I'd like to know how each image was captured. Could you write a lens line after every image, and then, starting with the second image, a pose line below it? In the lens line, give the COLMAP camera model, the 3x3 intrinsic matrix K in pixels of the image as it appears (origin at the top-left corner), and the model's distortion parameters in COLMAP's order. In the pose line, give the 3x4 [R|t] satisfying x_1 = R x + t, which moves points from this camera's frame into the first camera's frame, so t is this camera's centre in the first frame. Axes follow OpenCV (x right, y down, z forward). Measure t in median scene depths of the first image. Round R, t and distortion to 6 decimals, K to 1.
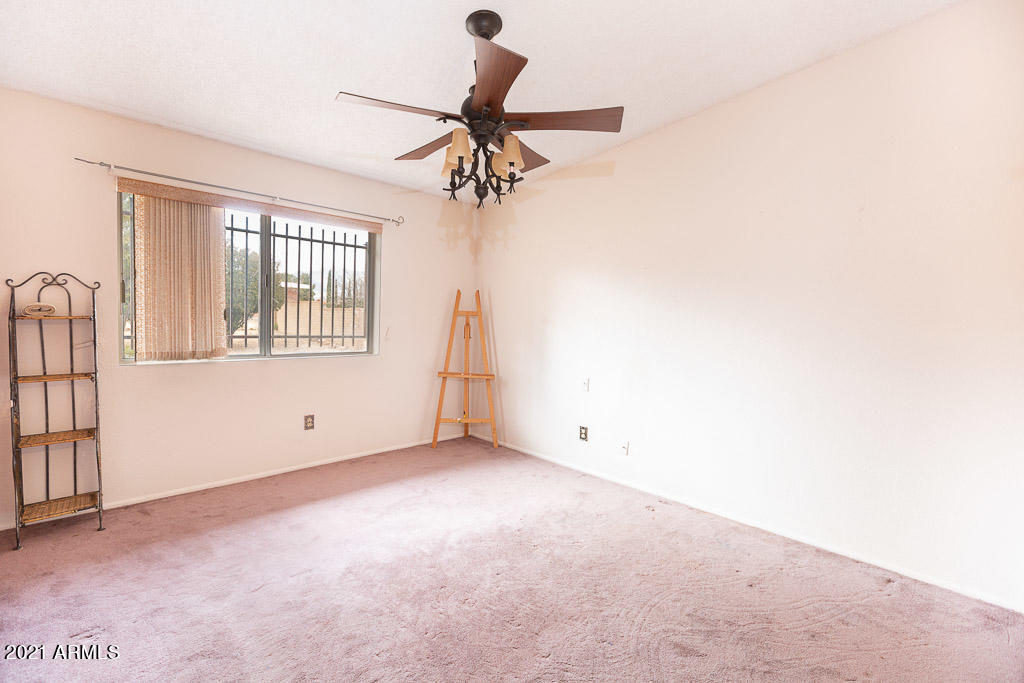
lens RADIAL K [[456.4, 0, 512.0], [0, 456.4, 341.5], [0, 0, 1]] dist [0.001921, 0.000038]
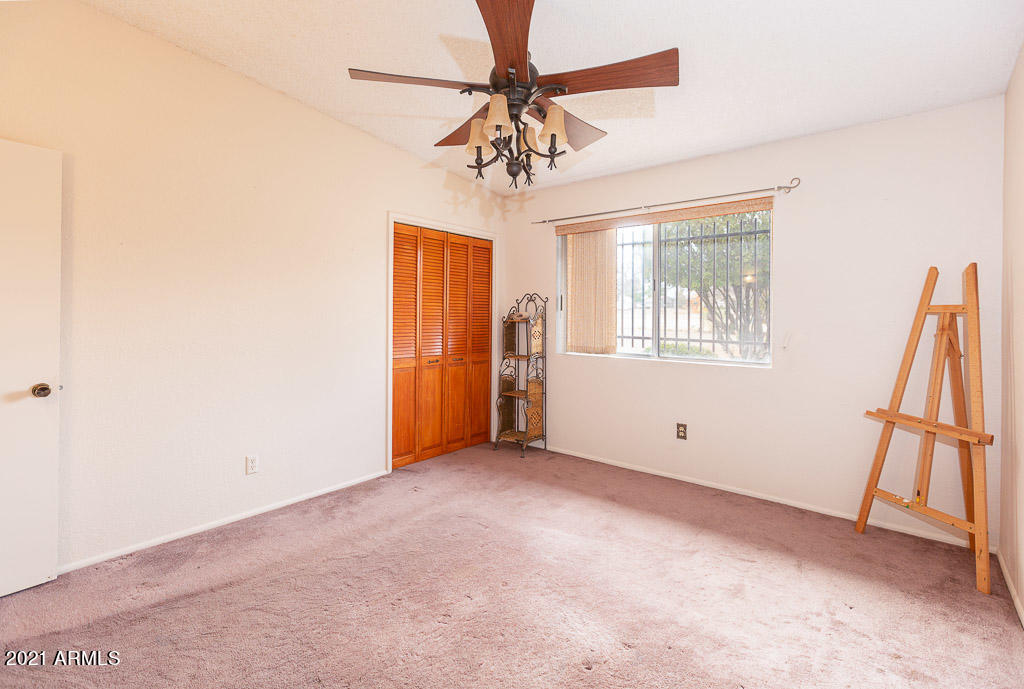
lens RADIAL K [[469.6, 0, 514.1], [0, 469.6, 311.8], [0, 0, 1]] dist [0.016281, -0.000323]
pose [[0.119724, -0.033602, -0.992238, 0.557347], [-0.057461, 0.997517, -0.040714, -0.009700], [0.991143, 0.061889, 0.117496, 0.614899]]
